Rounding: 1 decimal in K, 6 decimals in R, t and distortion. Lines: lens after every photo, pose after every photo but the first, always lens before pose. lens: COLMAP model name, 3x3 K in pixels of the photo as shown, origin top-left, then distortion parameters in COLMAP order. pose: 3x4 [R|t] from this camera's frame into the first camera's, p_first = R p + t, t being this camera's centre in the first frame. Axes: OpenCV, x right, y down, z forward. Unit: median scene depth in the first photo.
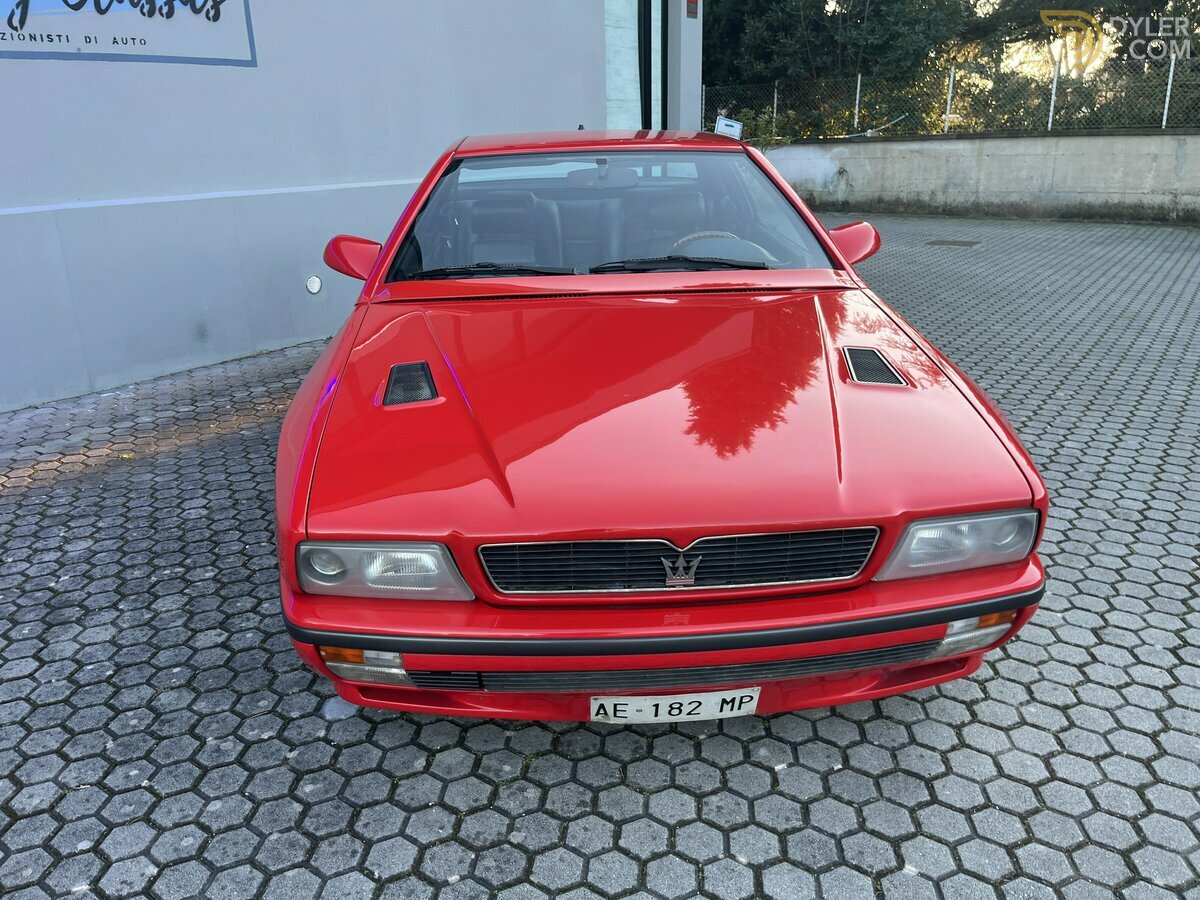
lens RADIAL K [[913.5, 0, 600.0], [0, 913.5, 450.0], [0, 0, 1]] dist [0.047295, -0.084797]
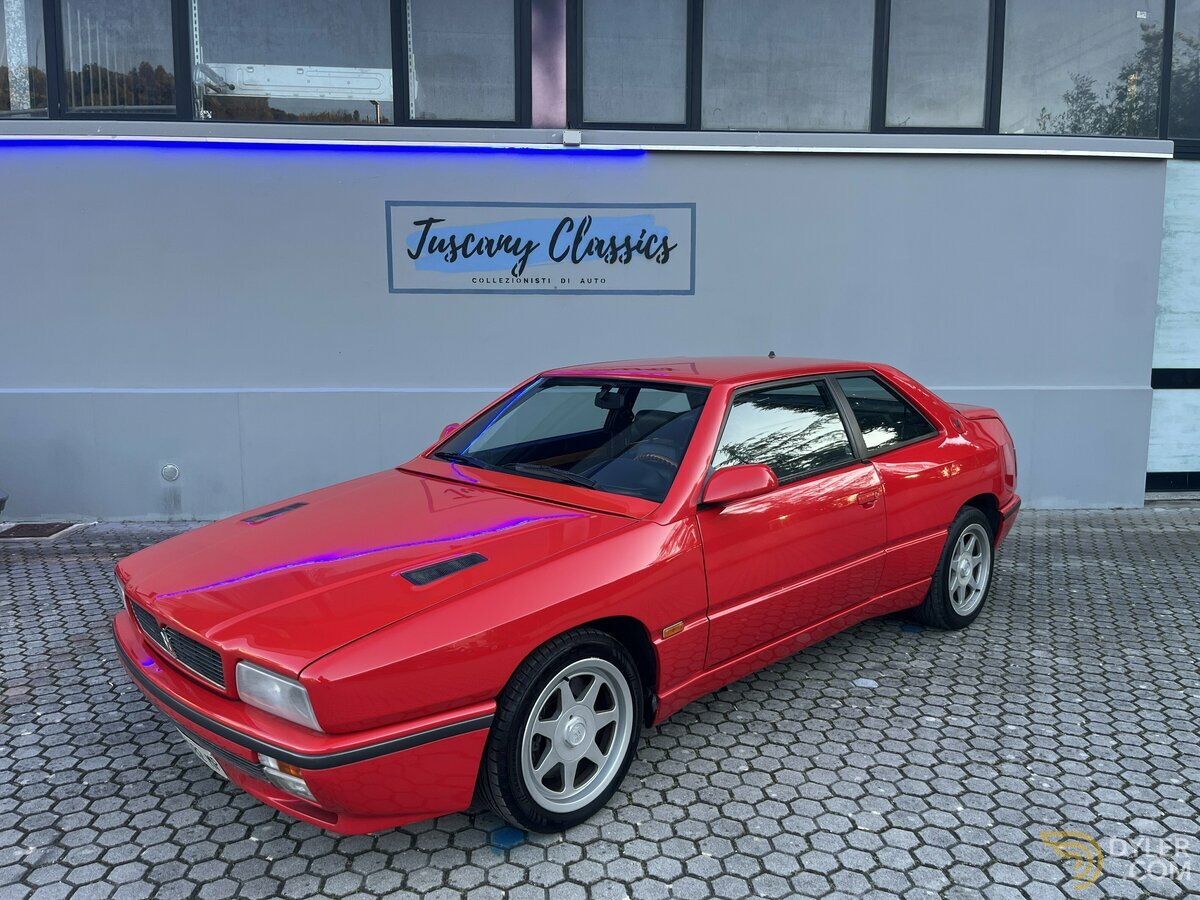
lens RADIAL K [[913.5, 0, 600.0], [0, 913.5, 450.0], [0, 0, 1]] dist [0.047295, -0.084797]
pose [[0.642794, 0.121278, -0.756378, 0.629954], [-0.264291, 0.961872, -0.070376, -0.100918], [0.719003, 0.245141, 0.650339, 0.156441]]
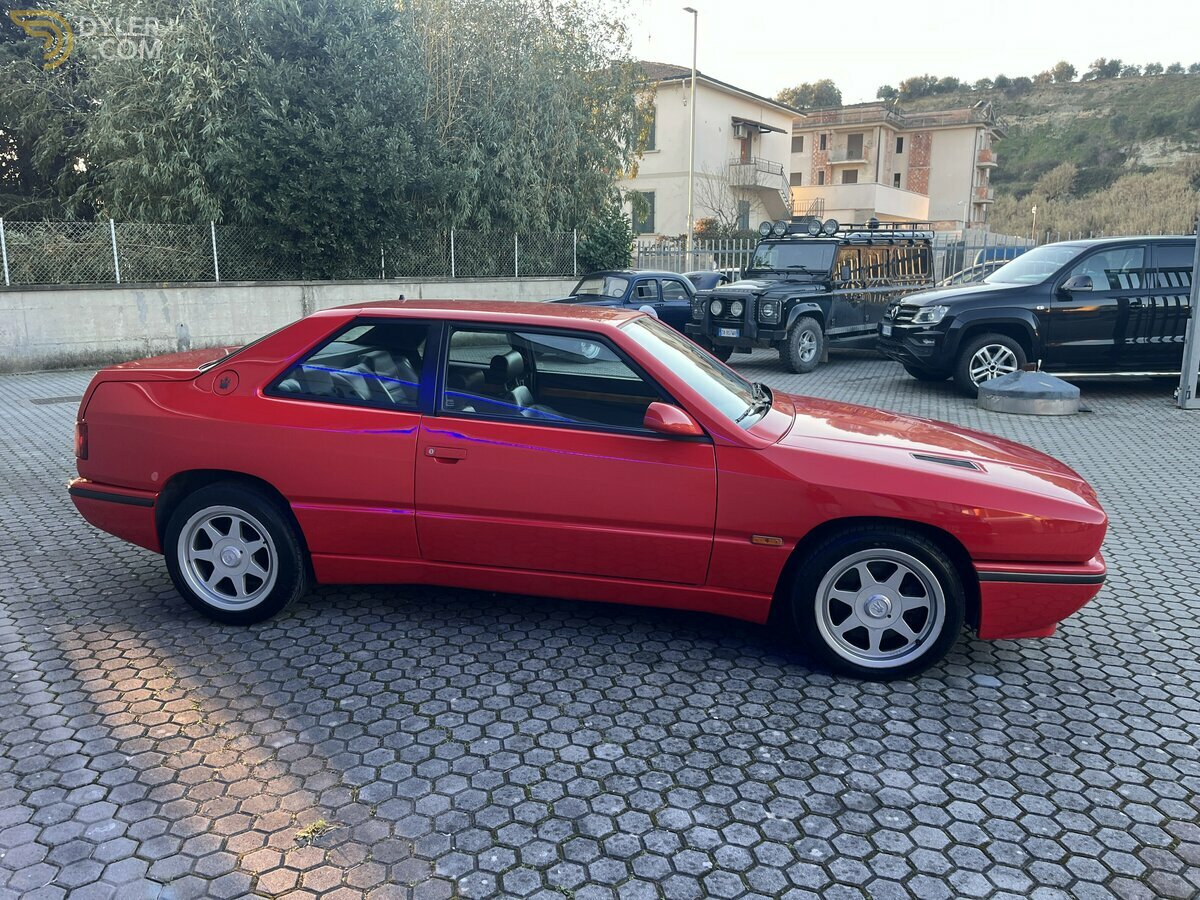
lens RADIAL K [[913.5, 0, 600.0], [0, 913.5, 450.0], [0, 0, 1]] dist [0.047295, -0.084797]
pose [[0.245560, -0.166954, 0.954896, -0.865172], [0.307664, 0.947551, 0.086551, -0.191550], [-0.919262, 0.272533, 0.284046, 0.505335]]
